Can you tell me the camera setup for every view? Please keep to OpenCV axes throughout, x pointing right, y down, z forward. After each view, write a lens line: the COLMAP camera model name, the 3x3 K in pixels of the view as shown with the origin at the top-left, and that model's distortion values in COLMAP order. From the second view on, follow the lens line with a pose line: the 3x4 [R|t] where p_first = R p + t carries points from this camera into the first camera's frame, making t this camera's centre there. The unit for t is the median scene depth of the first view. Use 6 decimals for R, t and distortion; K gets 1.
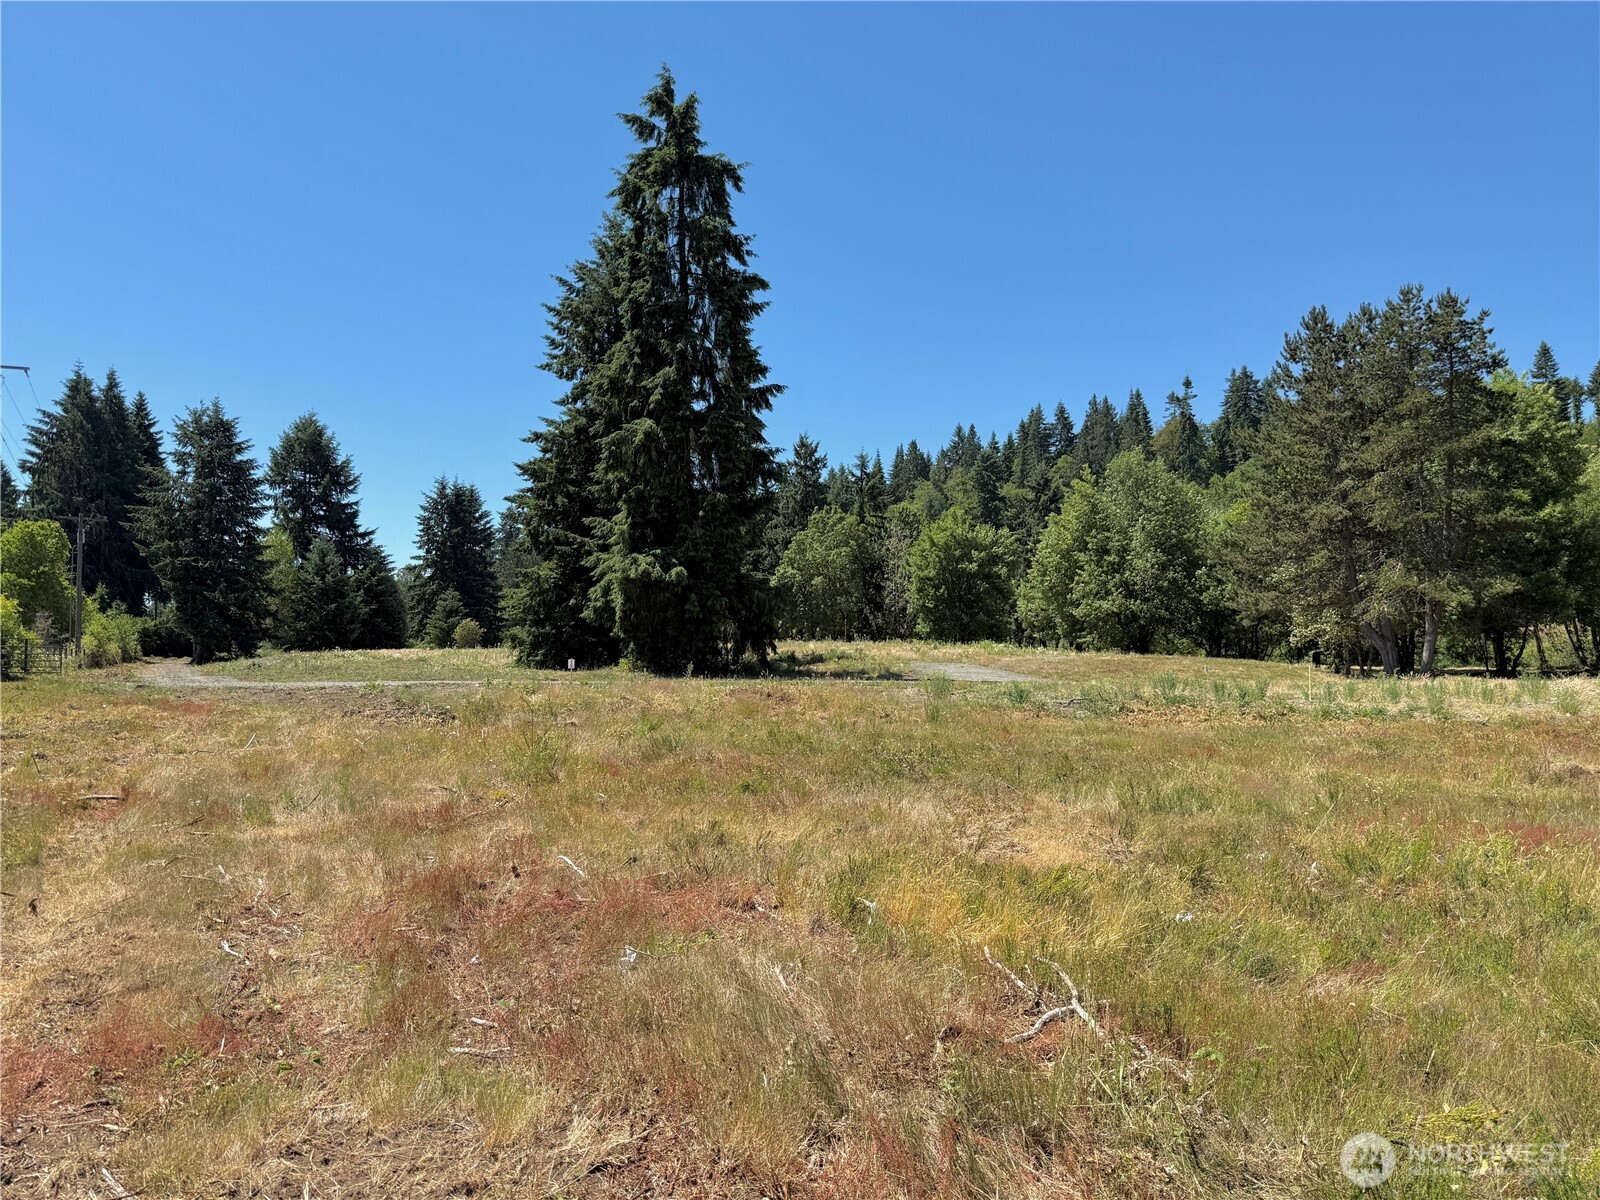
lens RADIAL K [[1157.3, 0, 800.0], [0, 1157.3, 600.0], [0, 0, 1]] dist [0.043783, -0.101693]
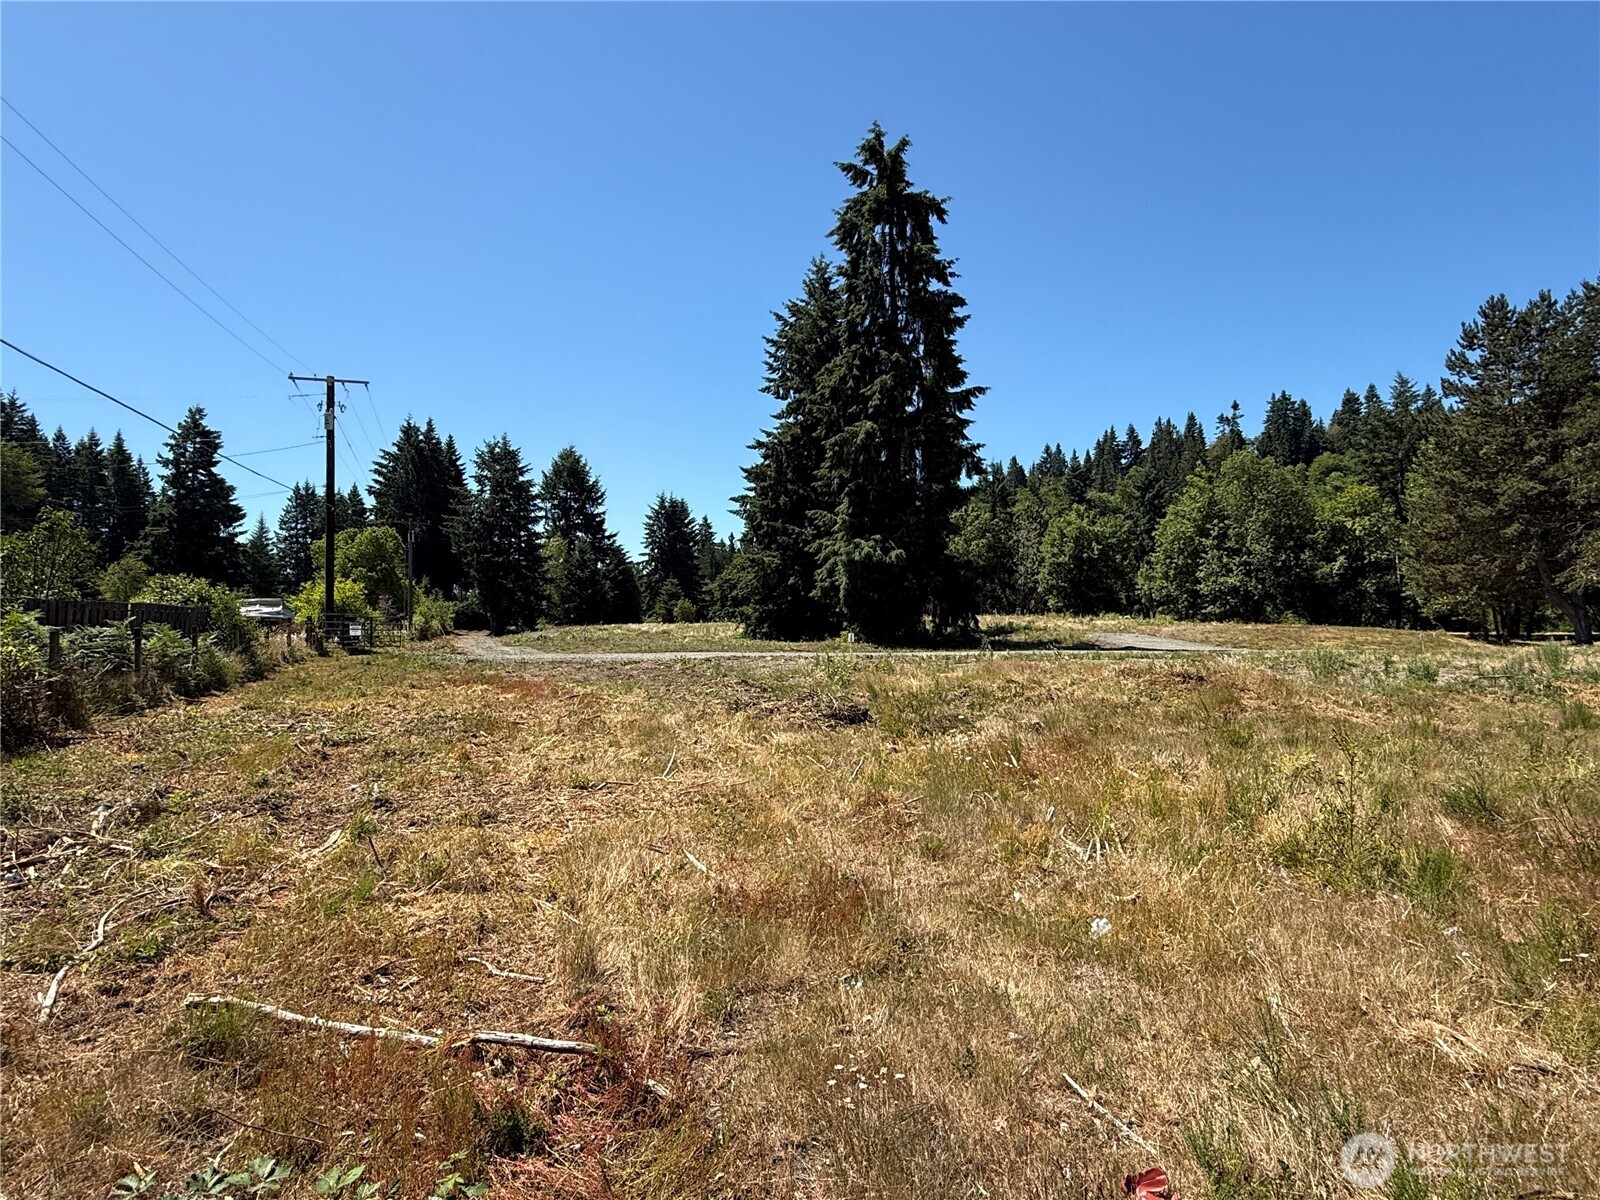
lens RADIAL K [[891.1, 0, 800.0], [0, 891.1, 600.0], [0, 0, 1]] dist [-0.091923, 0.085093]
pose [[0.990461, -0.010300, -0.137409, -0.060099], [0.012644, 0.999789, 0.016199, 0.003874], [0.137213, -0.017782, 0.990382, 0.092779]]
